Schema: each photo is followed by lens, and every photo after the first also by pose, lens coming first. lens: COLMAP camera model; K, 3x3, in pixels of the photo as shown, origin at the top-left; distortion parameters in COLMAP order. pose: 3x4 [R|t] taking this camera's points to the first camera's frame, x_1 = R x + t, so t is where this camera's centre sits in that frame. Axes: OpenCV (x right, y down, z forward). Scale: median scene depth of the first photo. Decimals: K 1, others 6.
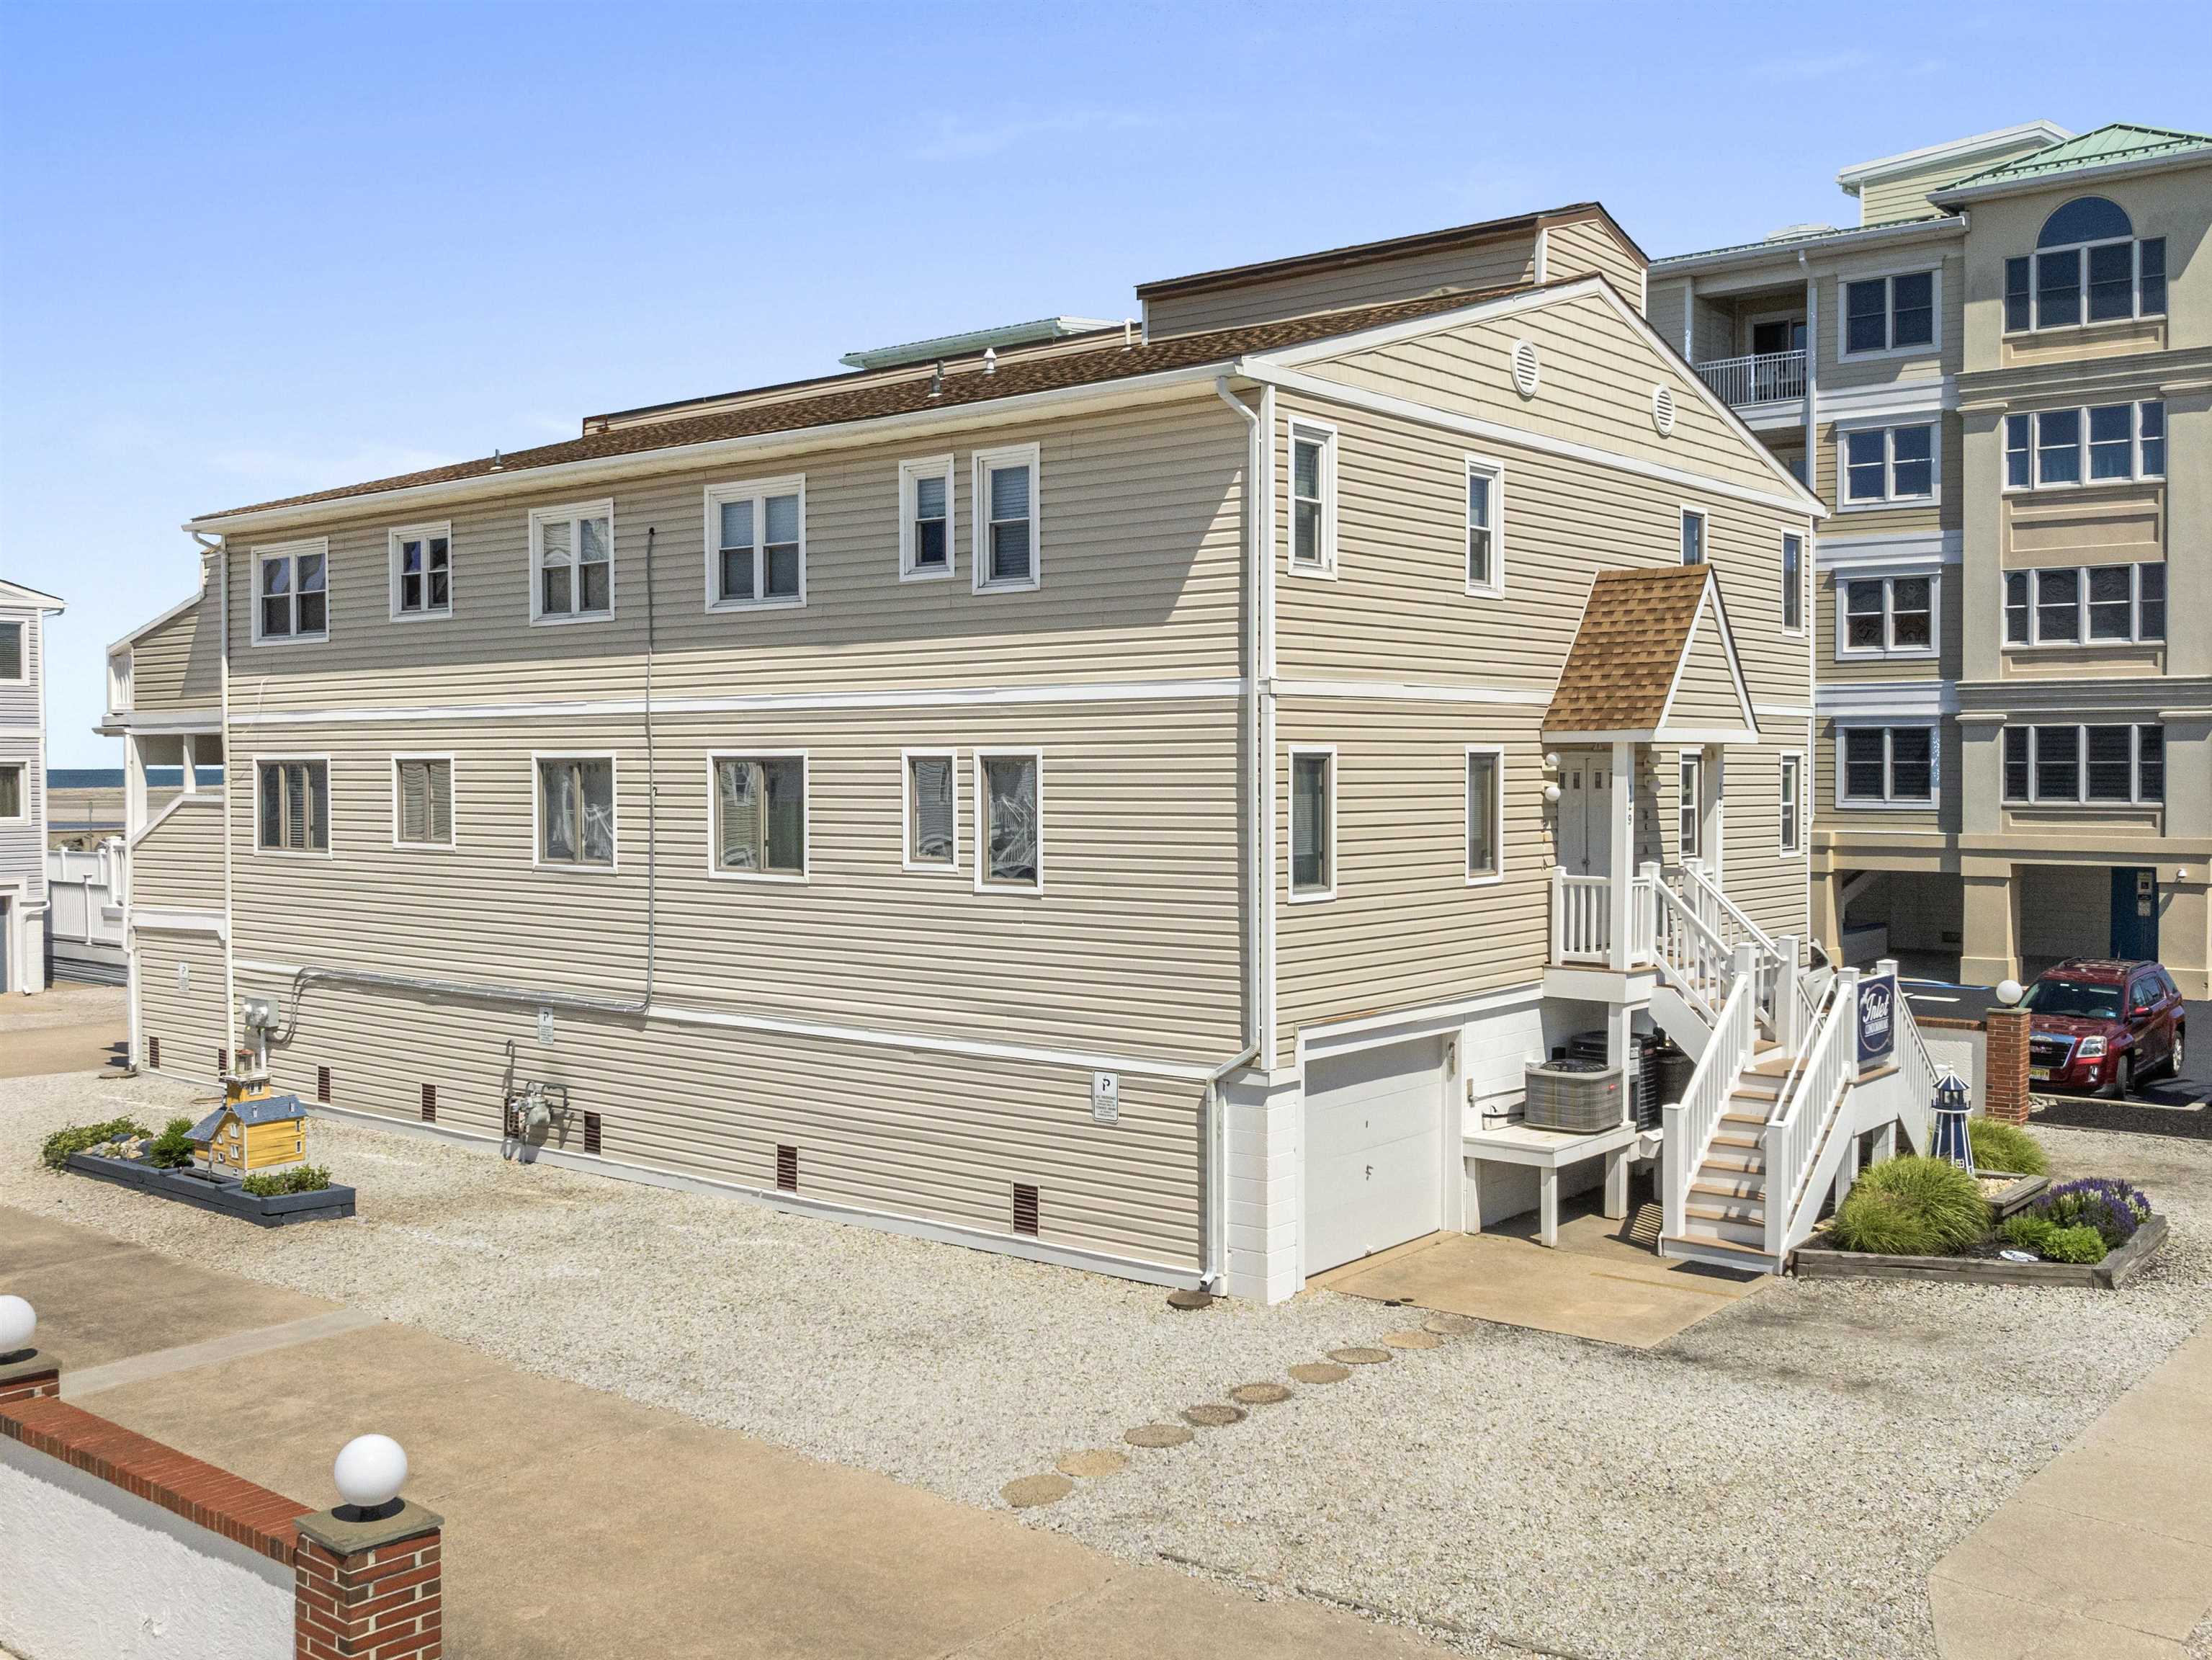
lens RADIAL K [[2095.0, 0, 1106.0], [0, 2095.0, 830.0], [0, 0, 1]] dist [0.000945, -0.035406]
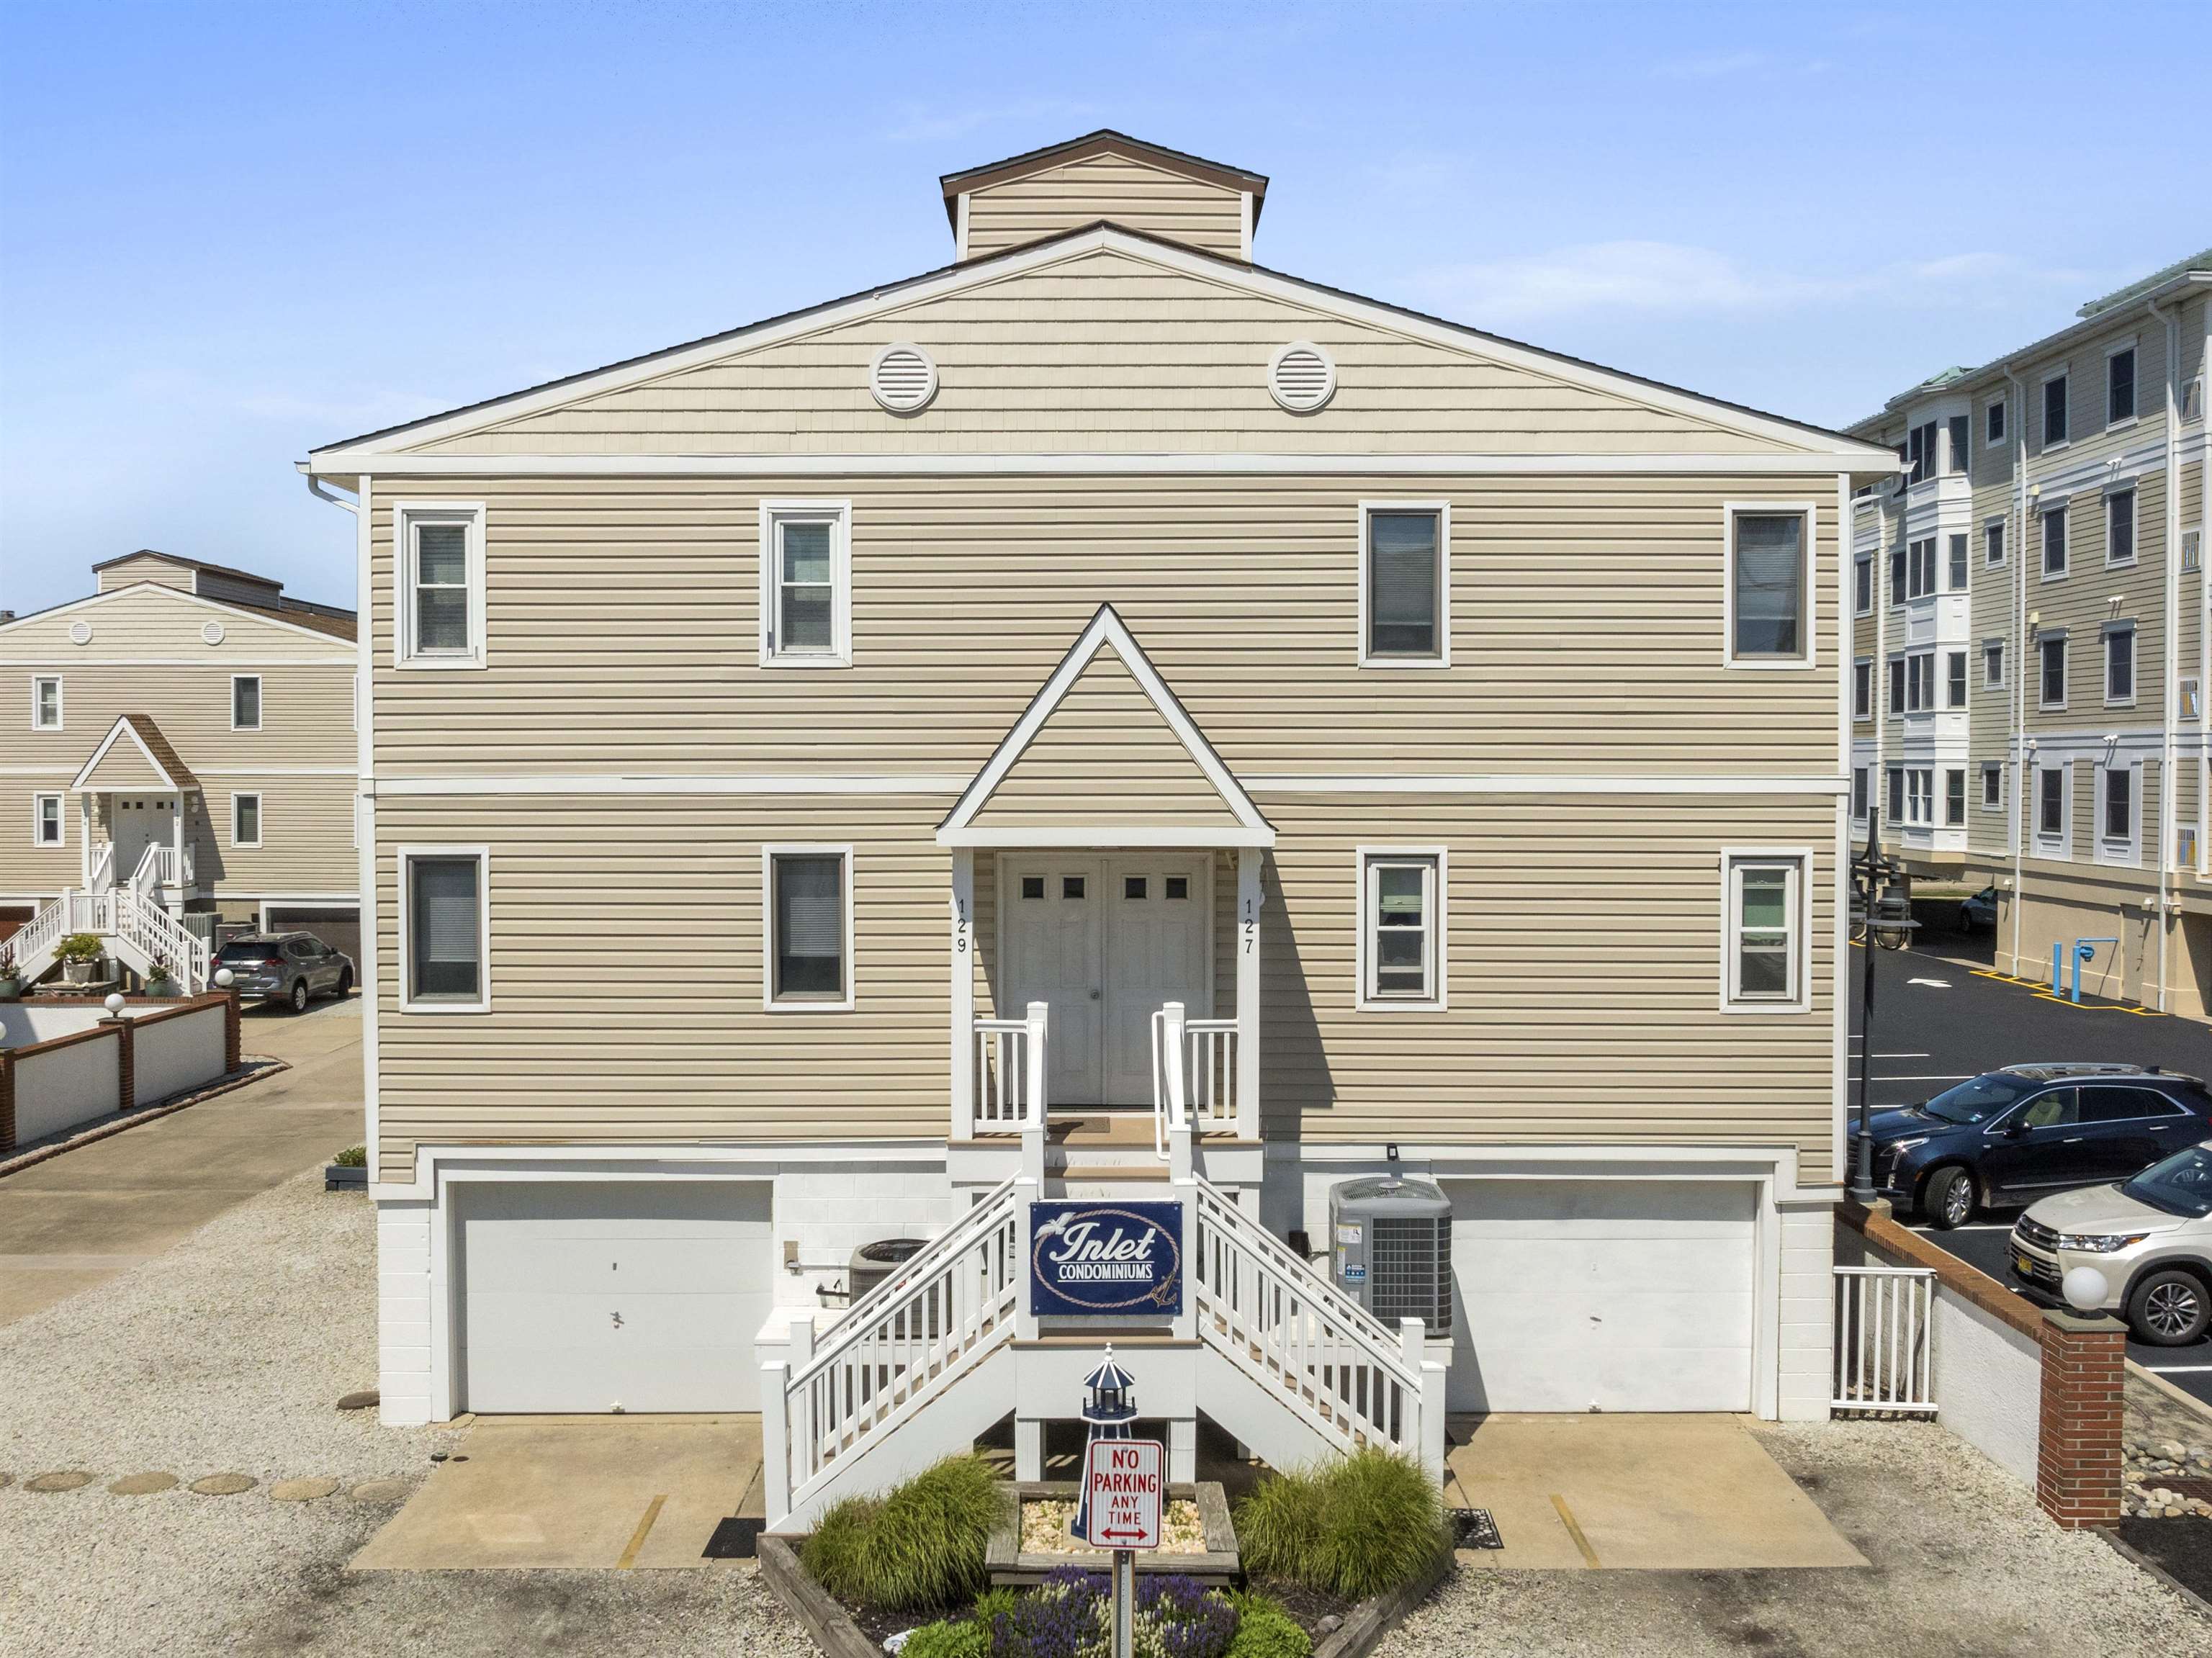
lens RADIAL K [[2094.5, 0, 1106.0], [0, 2094.5, 829.0], [0, 0, 1]] dist [0.000945, -0.035406]
pose [[0.627058, 0.026226, -0.778531, 1.017028], [-0.025479, 0.999589, 0.013151, -0.068407], [0.778556, 0.011590, 0.627468, 0.641851]]
